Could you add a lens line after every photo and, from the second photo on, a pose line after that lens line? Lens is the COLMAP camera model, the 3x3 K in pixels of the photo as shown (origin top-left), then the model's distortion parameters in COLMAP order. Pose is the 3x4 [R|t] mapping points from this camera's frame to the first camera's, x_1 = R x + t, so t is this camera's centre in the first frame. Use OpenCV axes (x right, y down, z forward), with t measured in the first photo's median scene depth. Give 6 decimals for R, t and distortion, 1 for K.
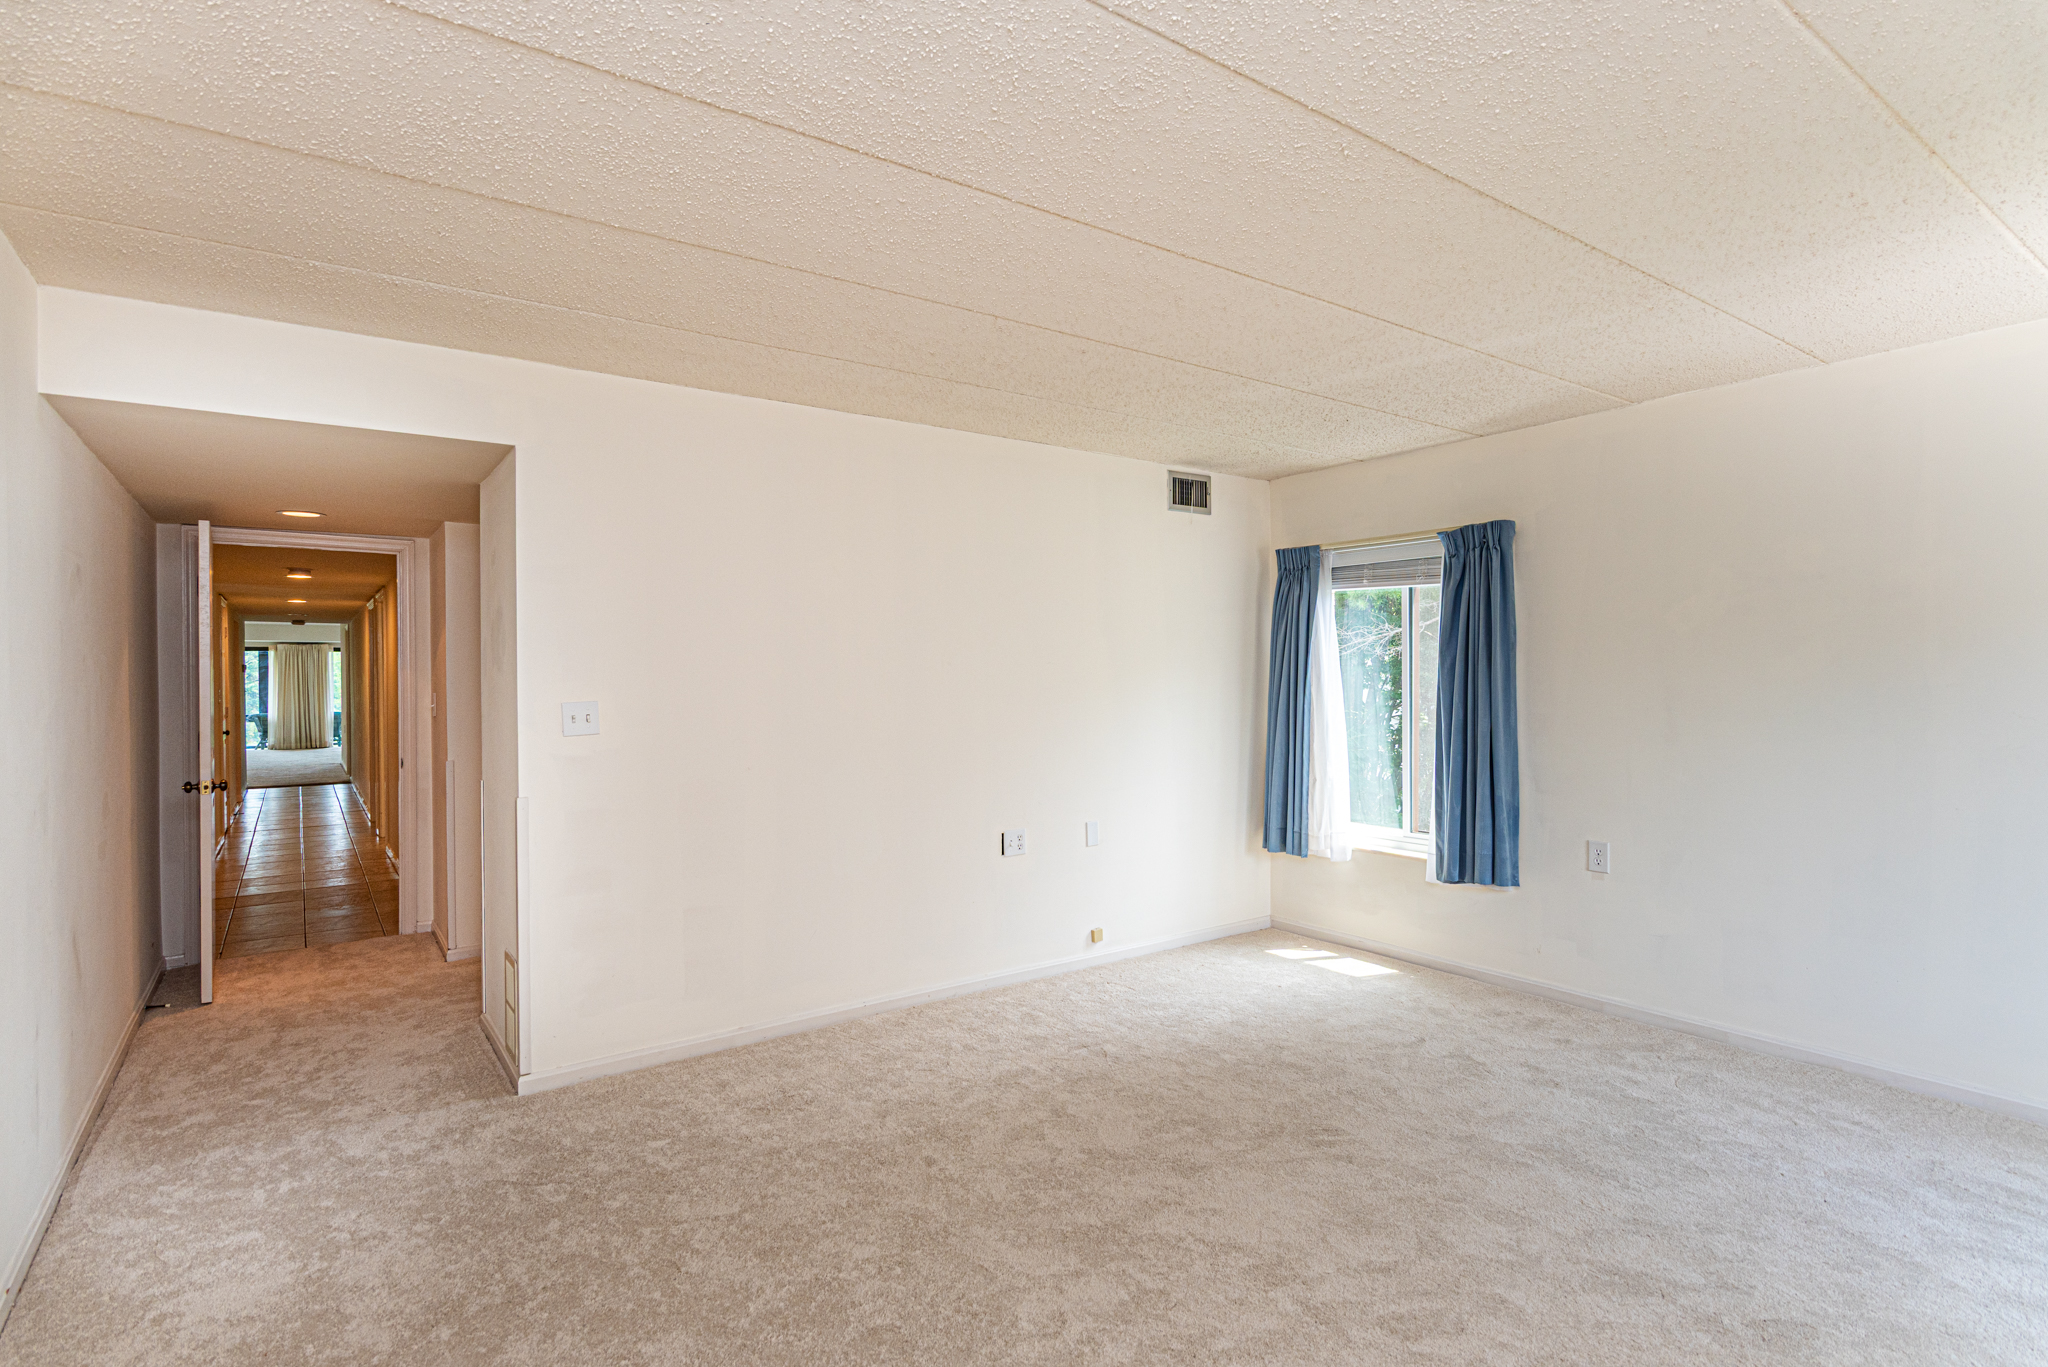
lens RADIAL K [[1010.9, 0, 1027.5], [0, 1010.9, 681.7], [0, 0, 1]] dist [0.002914, -0.002051]
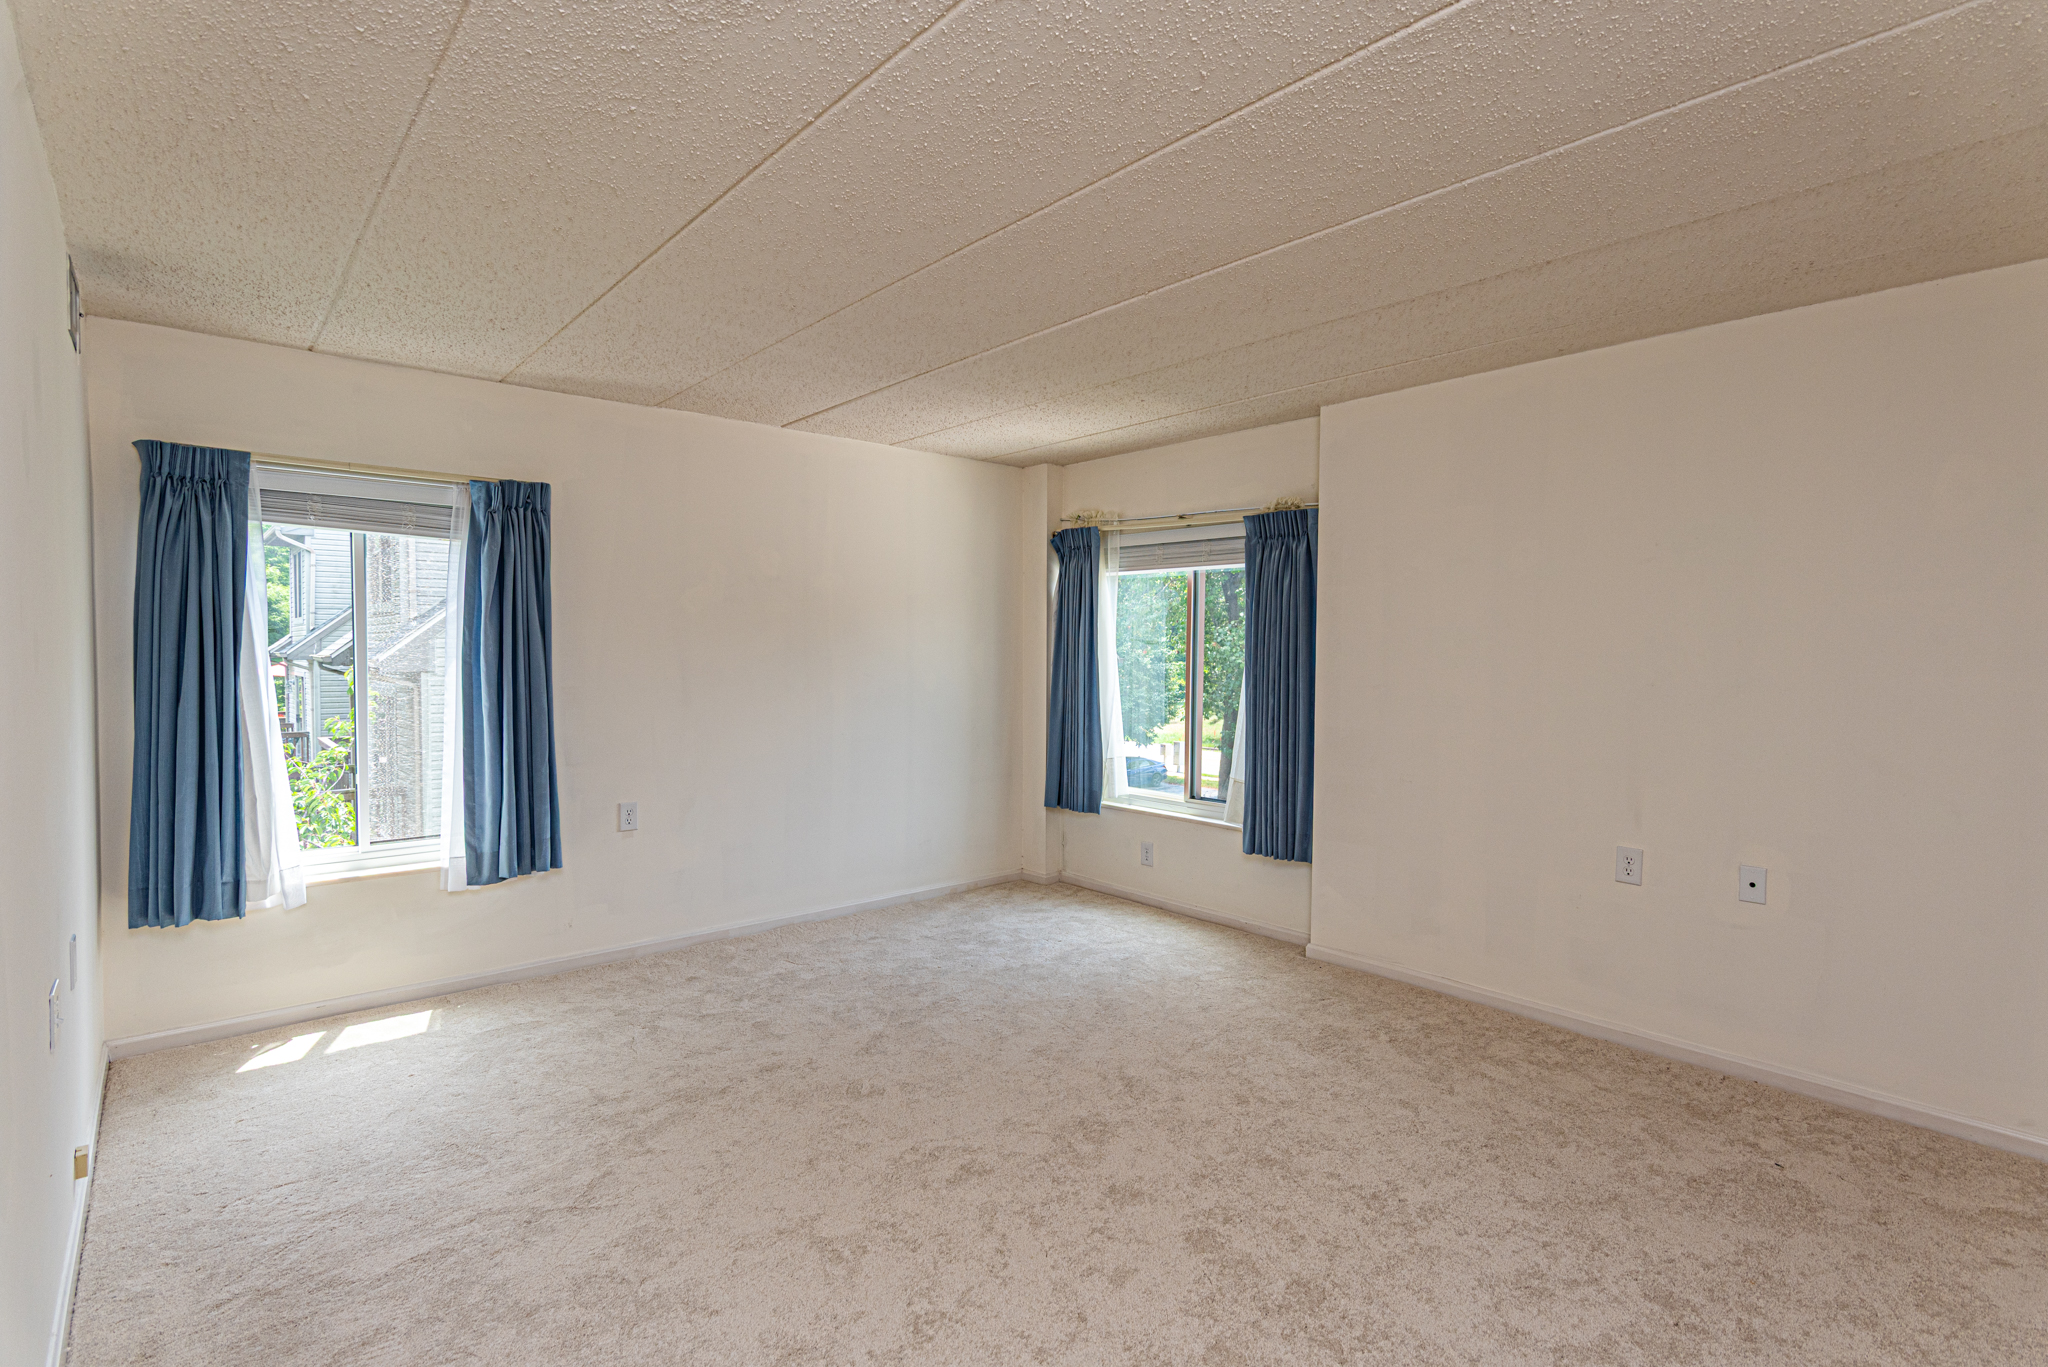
lens RADIAL K [[1010.9, 0, 1016.1], [0, 1010.9, 690.2], [0, 0, 1]] dist [0.002914, -0.002051]
pose [[-0.085937, -0.033536, 0.995736, -0.503955], [0.008929, 0.999367, 0.034429, 0.005203], [-0.996261, 0.011849, -0.085583, 0.635047]]
